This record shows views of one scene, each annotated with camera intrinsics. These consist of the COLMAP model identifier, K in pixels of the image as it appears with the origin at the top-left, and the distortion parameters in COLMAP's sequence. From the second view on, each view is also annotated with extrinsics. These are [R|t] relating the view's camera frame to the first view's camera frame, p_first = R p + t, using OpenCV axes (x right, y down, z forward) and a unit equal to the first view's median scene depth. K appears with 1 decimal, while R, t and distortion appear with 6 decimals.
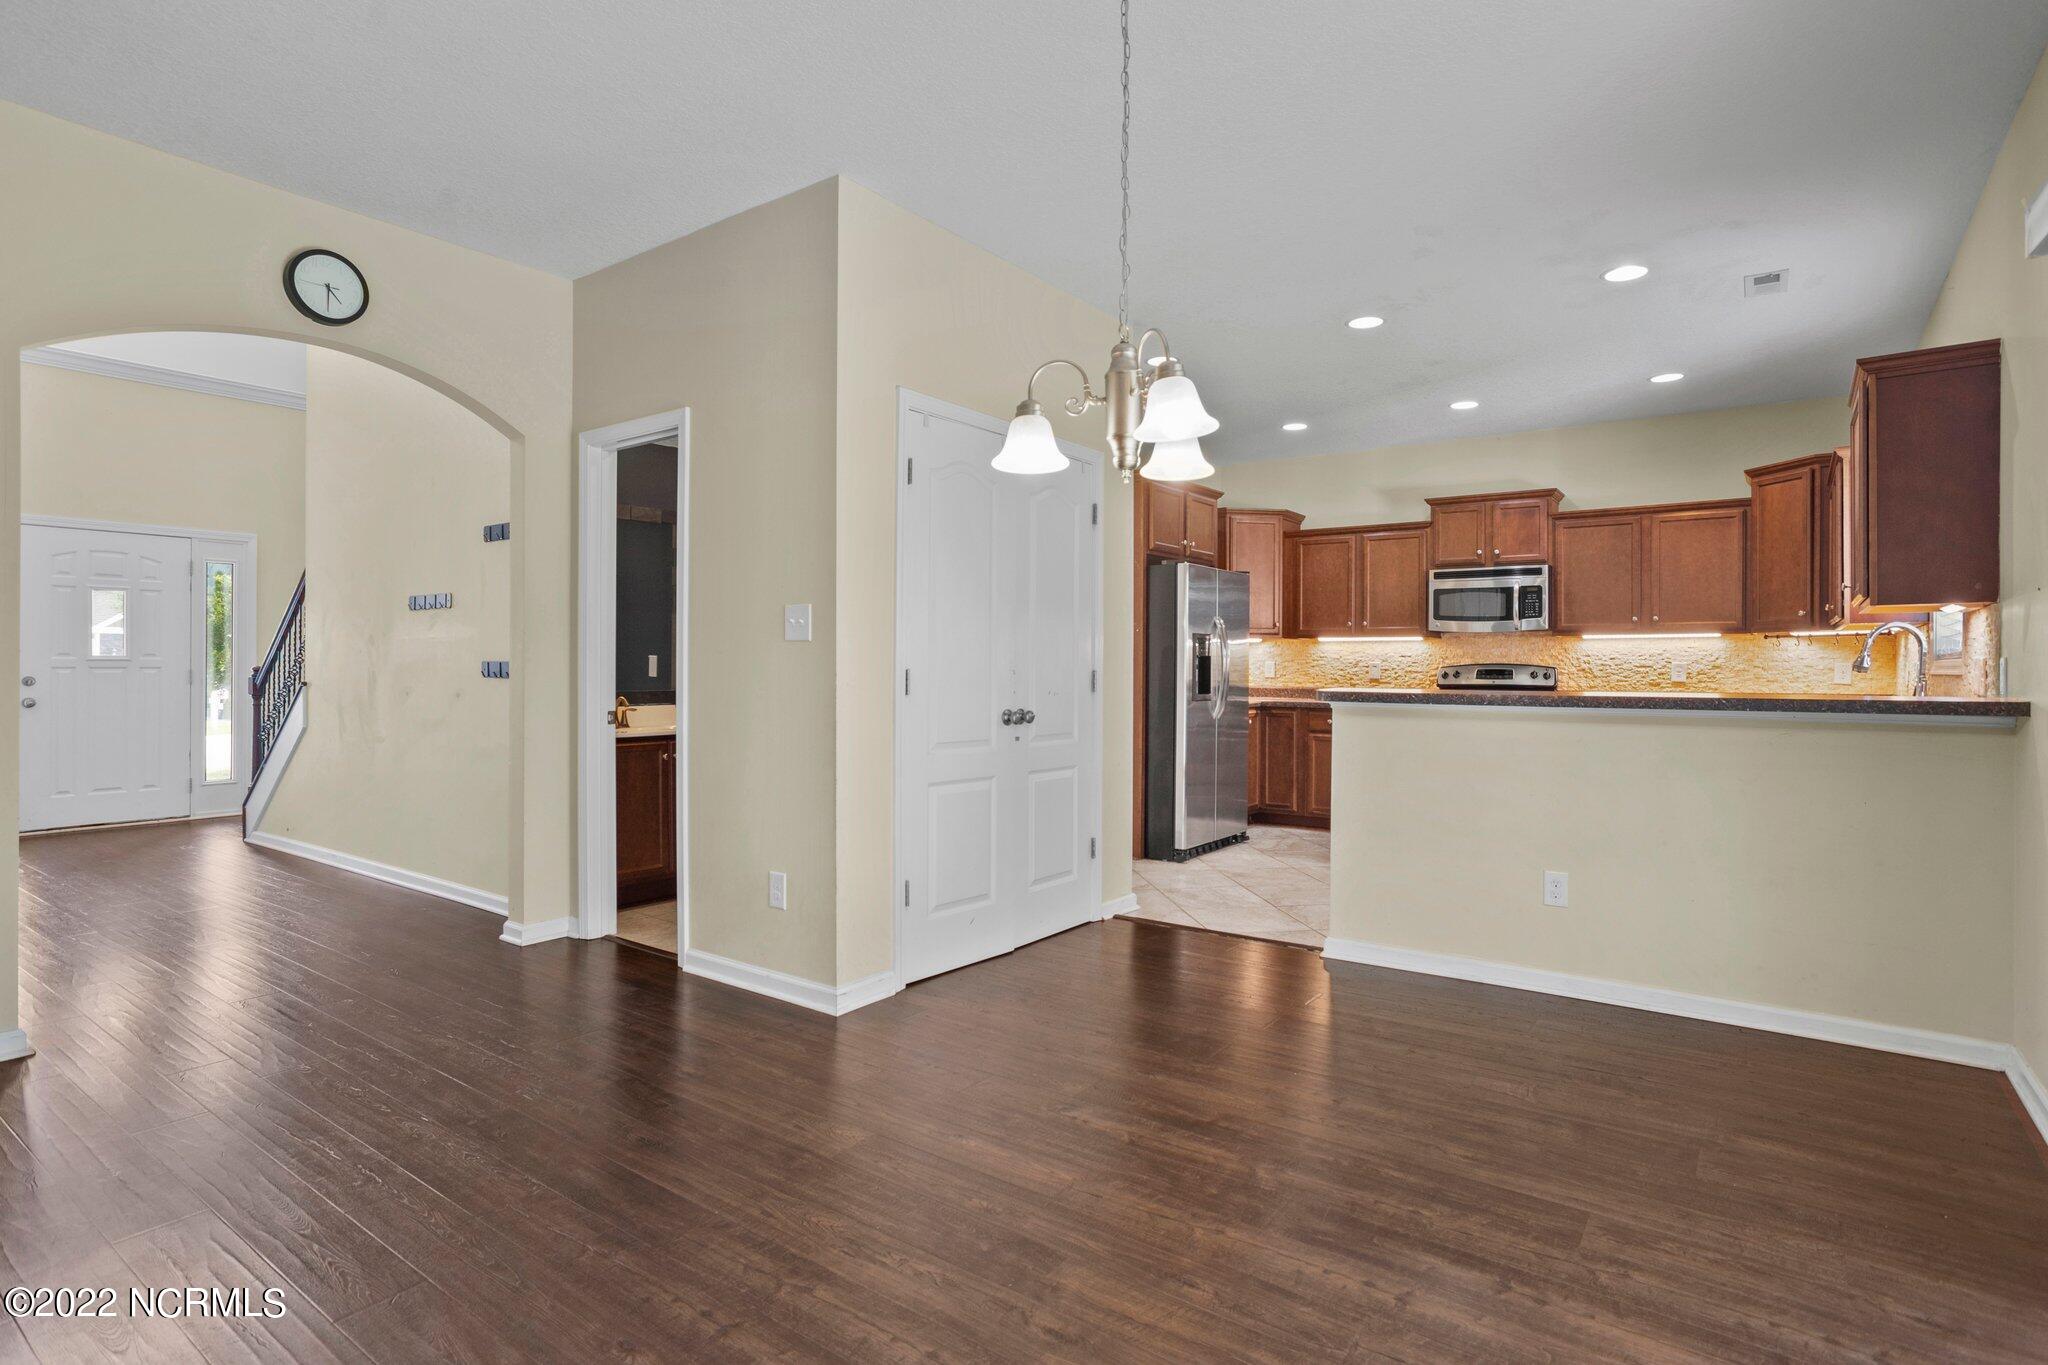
lens RADIAL K [[1031.9, 0, 1024.0], [0, 1031.9, 682.5], [0, 0, 1]] dist [-0.034204, 0.000545]
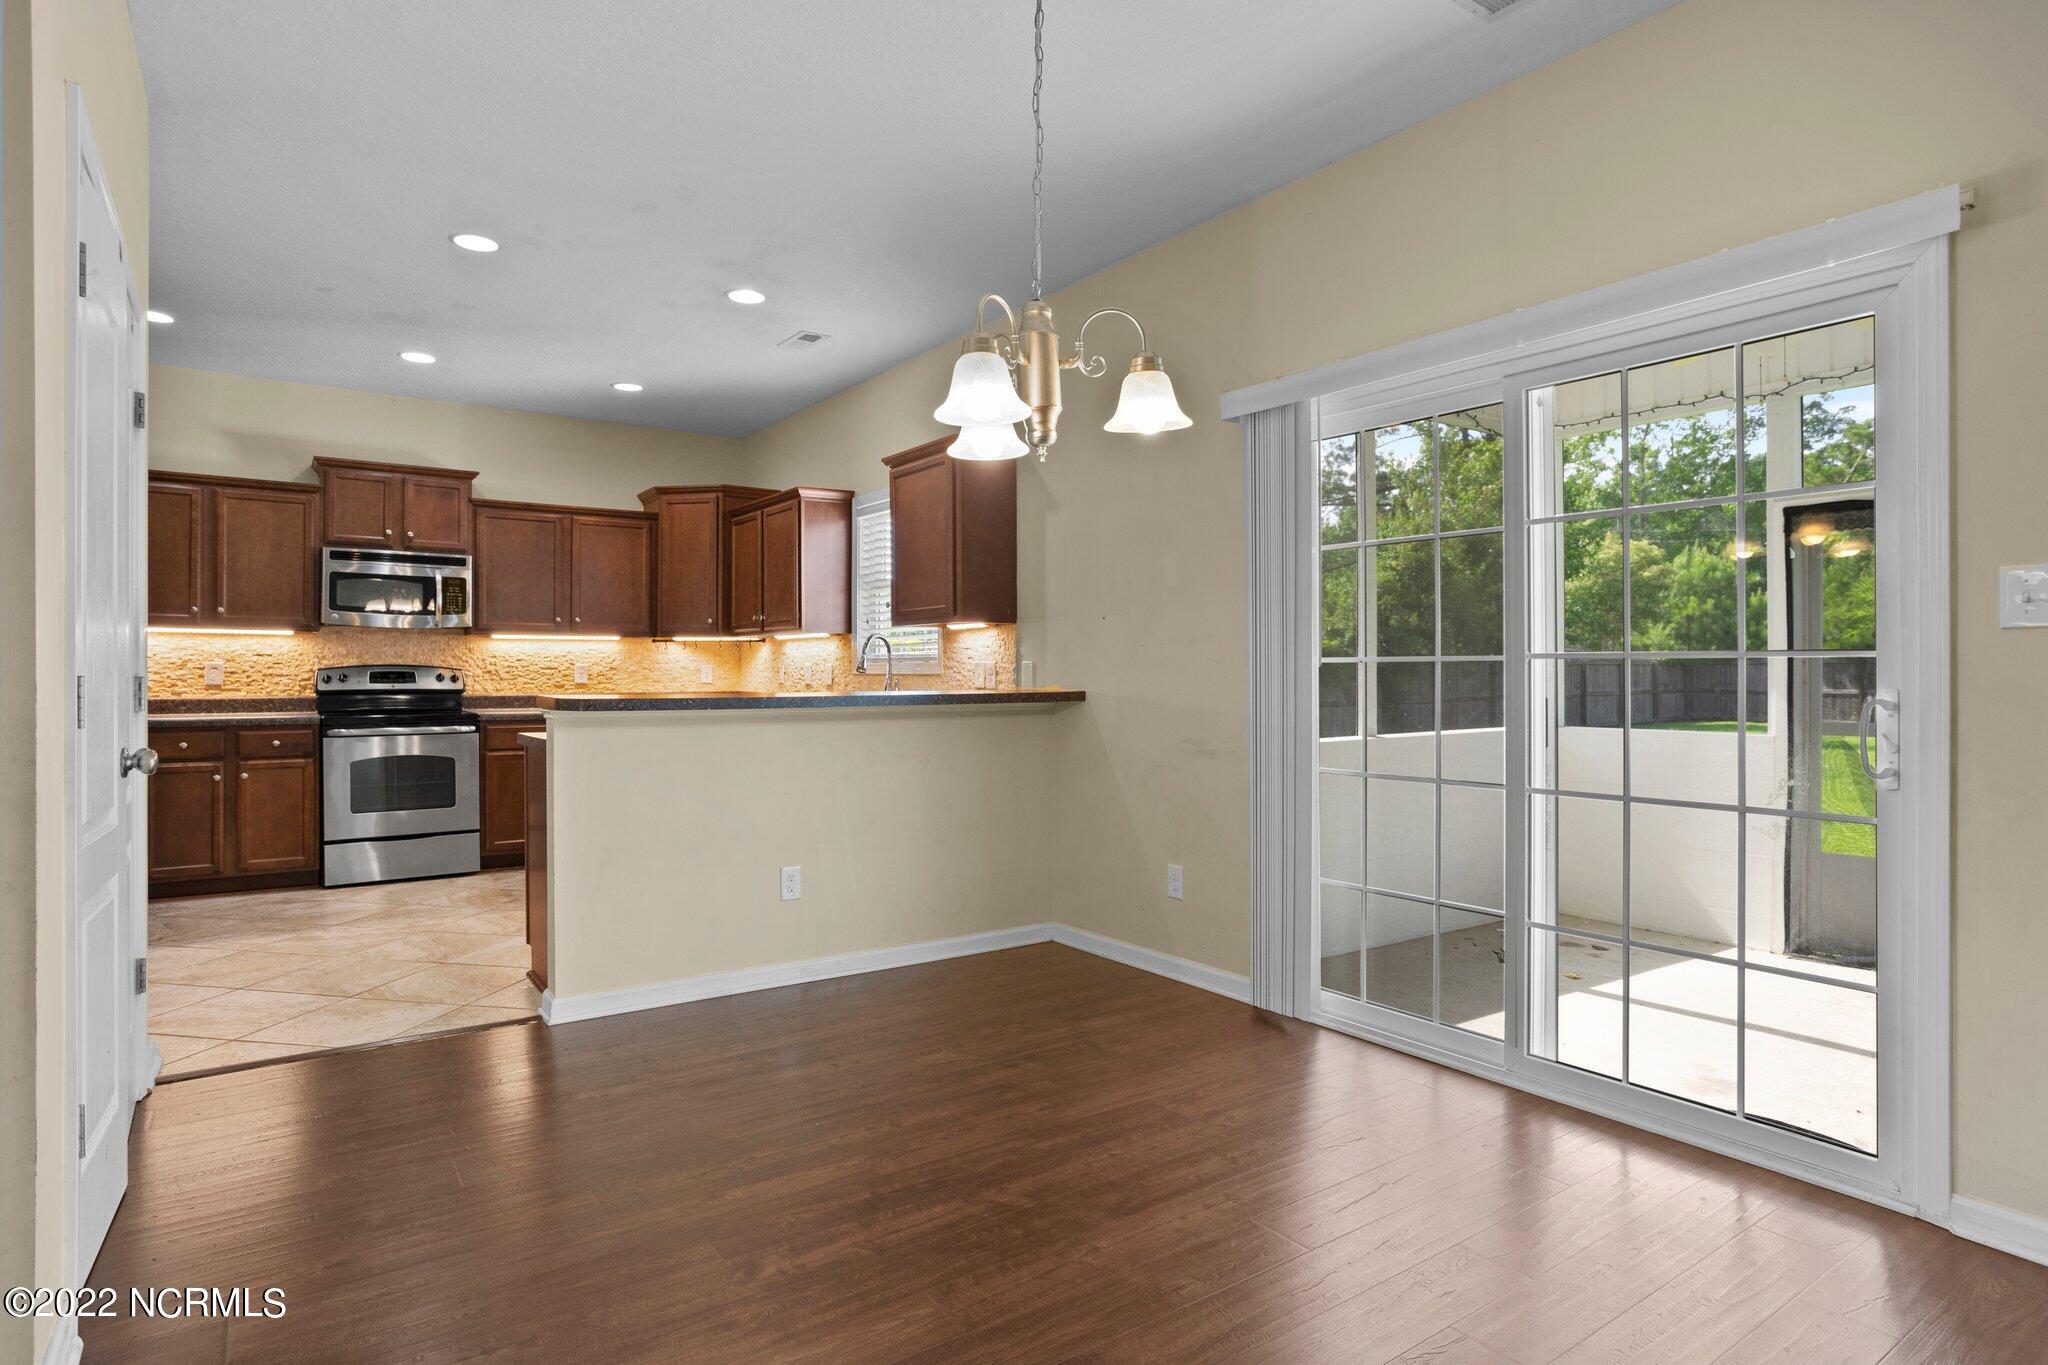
lens RADIAL K [[1115.3, 0, 1024.0], [0, 1115.3, 682.5], [0, 0, 1]] dist [-0.027622, -0.000088]
pose [[0.313033, -0.011920, 0.949668, -0.264760], [0.013682, 0.999874, 0.008041, -0.004235], [-0.949644, 0.010477, 0.313156, 0.231794]]
